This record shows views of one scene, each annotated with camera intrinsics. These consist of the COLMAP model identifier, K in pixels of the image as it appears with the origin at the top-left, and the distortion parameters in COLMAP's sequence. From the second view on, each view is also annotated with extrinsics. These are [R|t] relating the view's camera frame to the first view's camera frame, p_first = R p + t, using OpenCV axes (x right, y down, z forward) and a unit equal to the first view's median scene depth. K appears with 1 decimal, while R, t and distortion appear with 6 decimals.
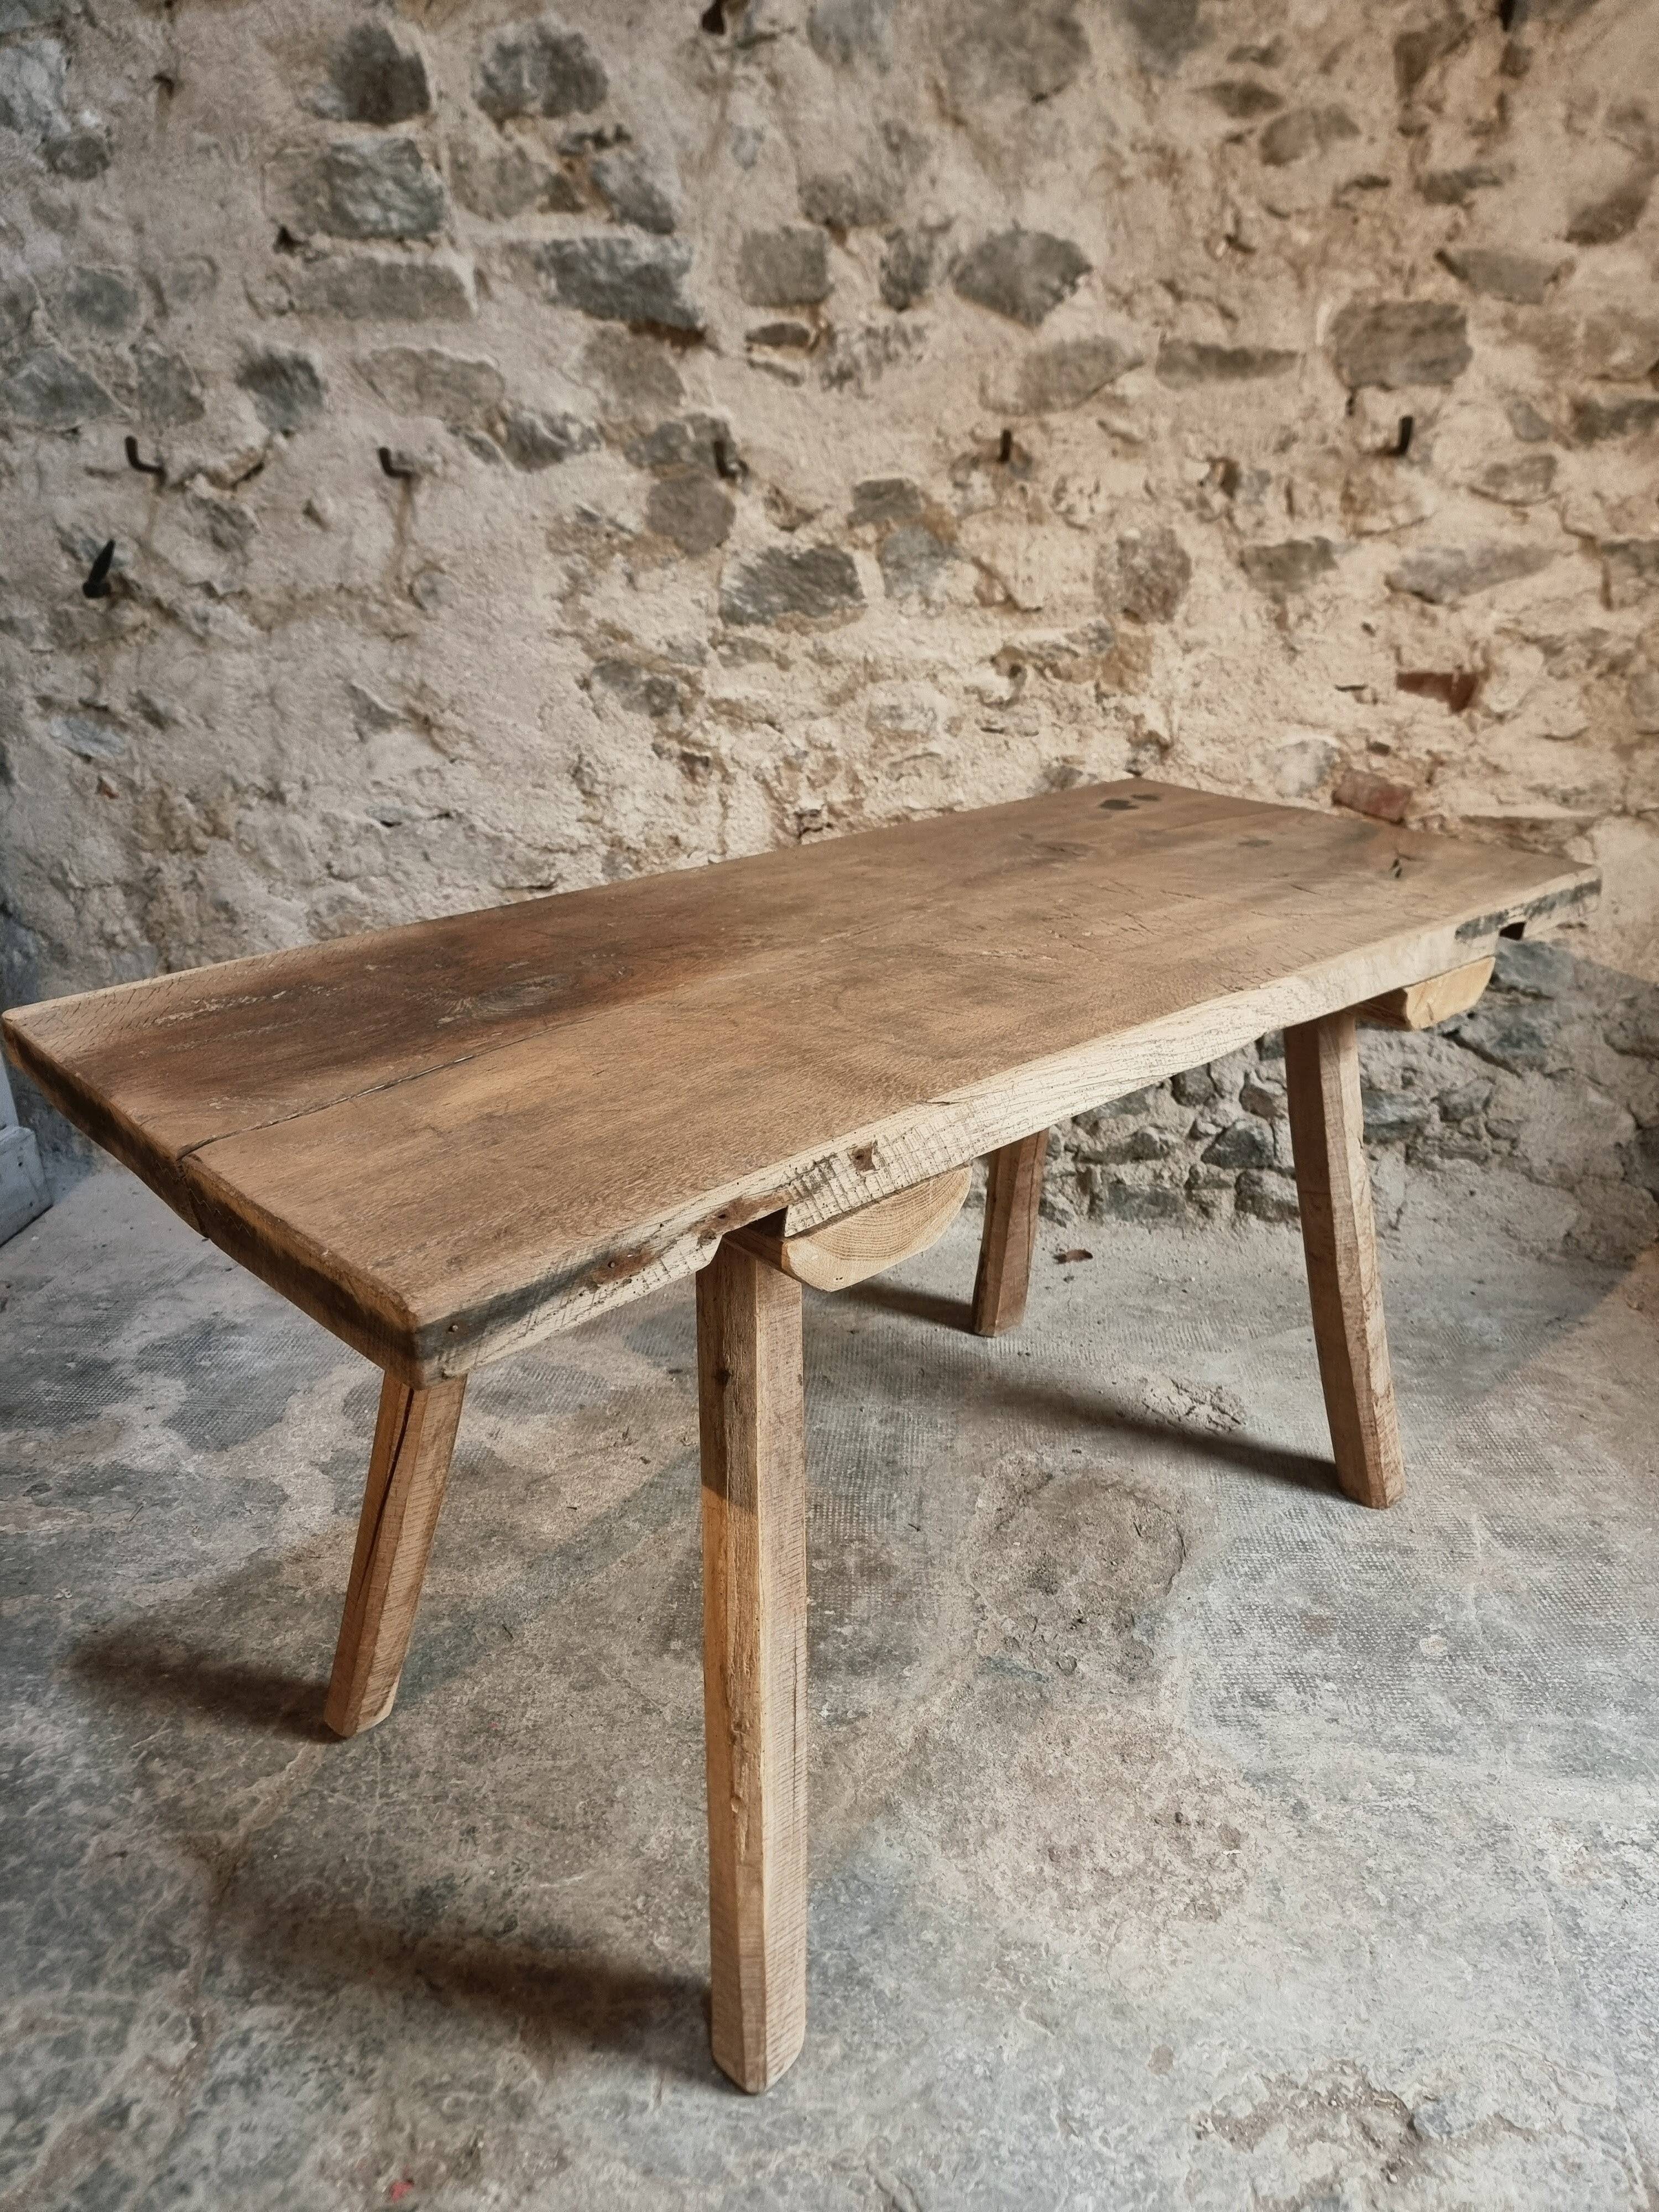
lens RADIAL K [[1537.8, 0, 815.0], [0, 1537.8, 1096.1], [0, 0, 1]] dist [0.061637, -0.062788]
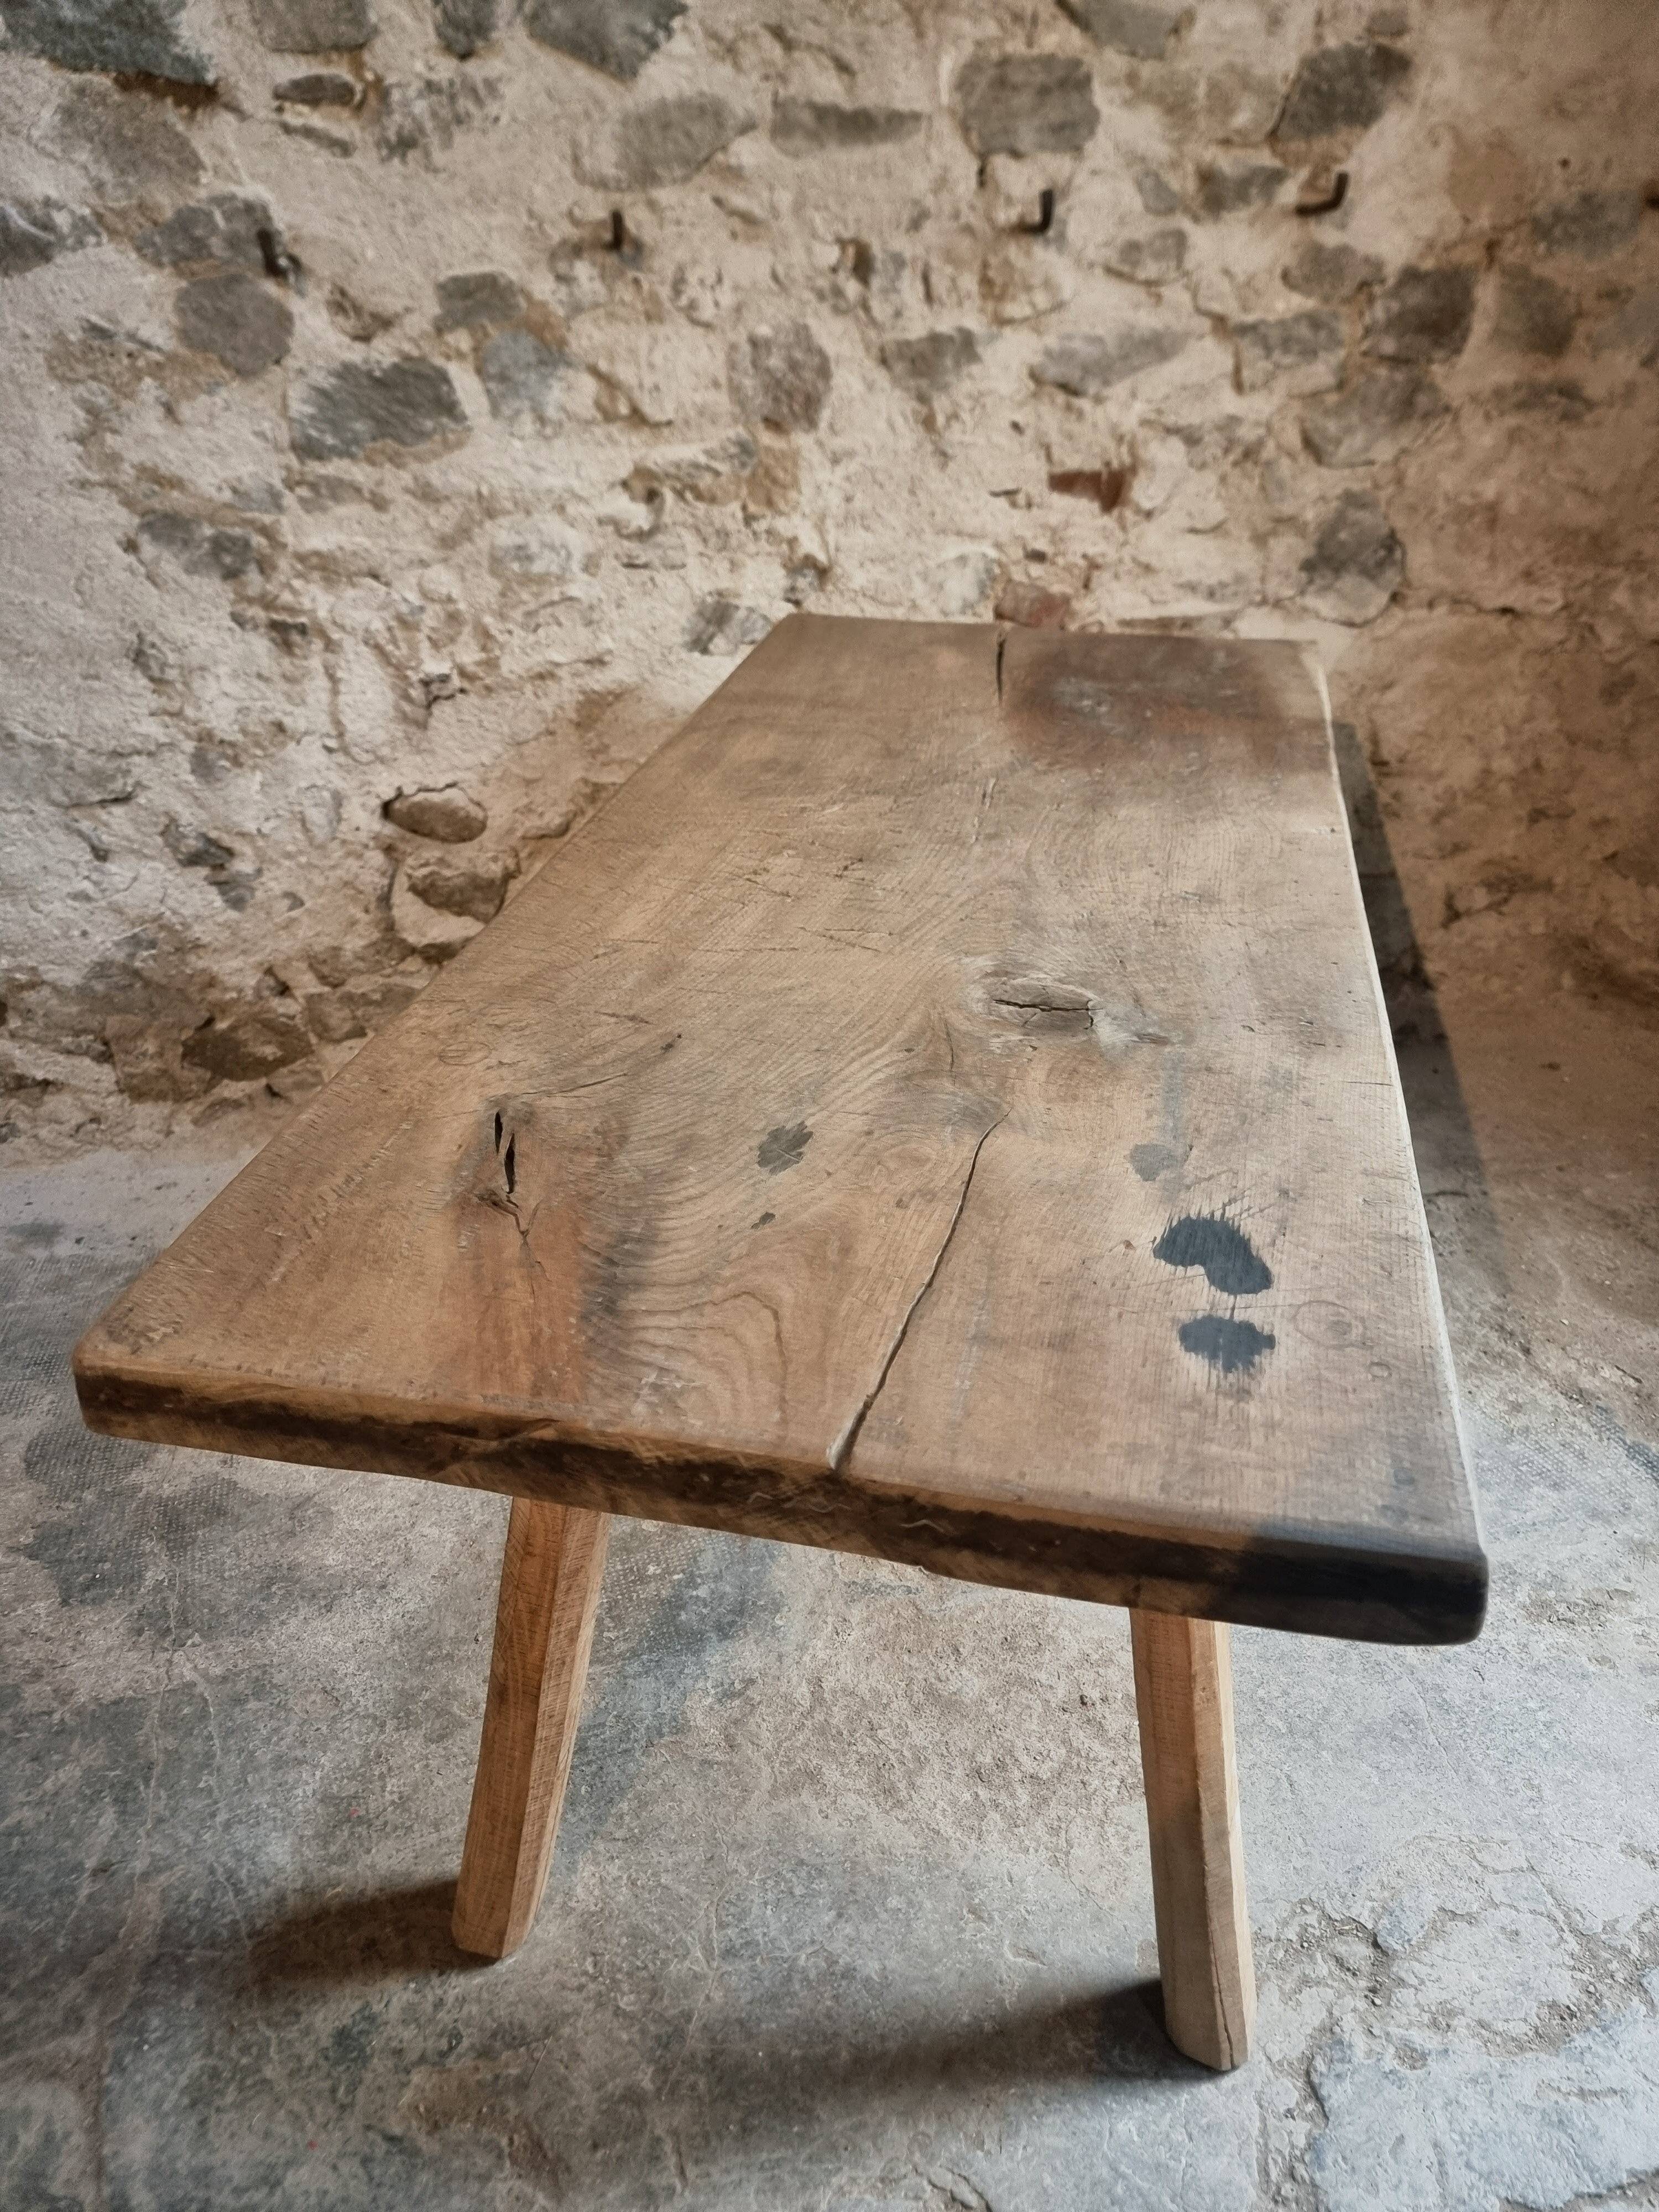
lens RADIAL K [[1543.3, 0, 802.3], [0, 1543.3, 1100.9], [0, 0, 1]] dist [0.043075, -0.040935]
pose [[0.946842, -0.177316, 0.268422, -0.089835], [0.137804, 0.977510, 0.159635, -0.065963], [-0.290691, -0.114160, 0.949982, 0.088632]]
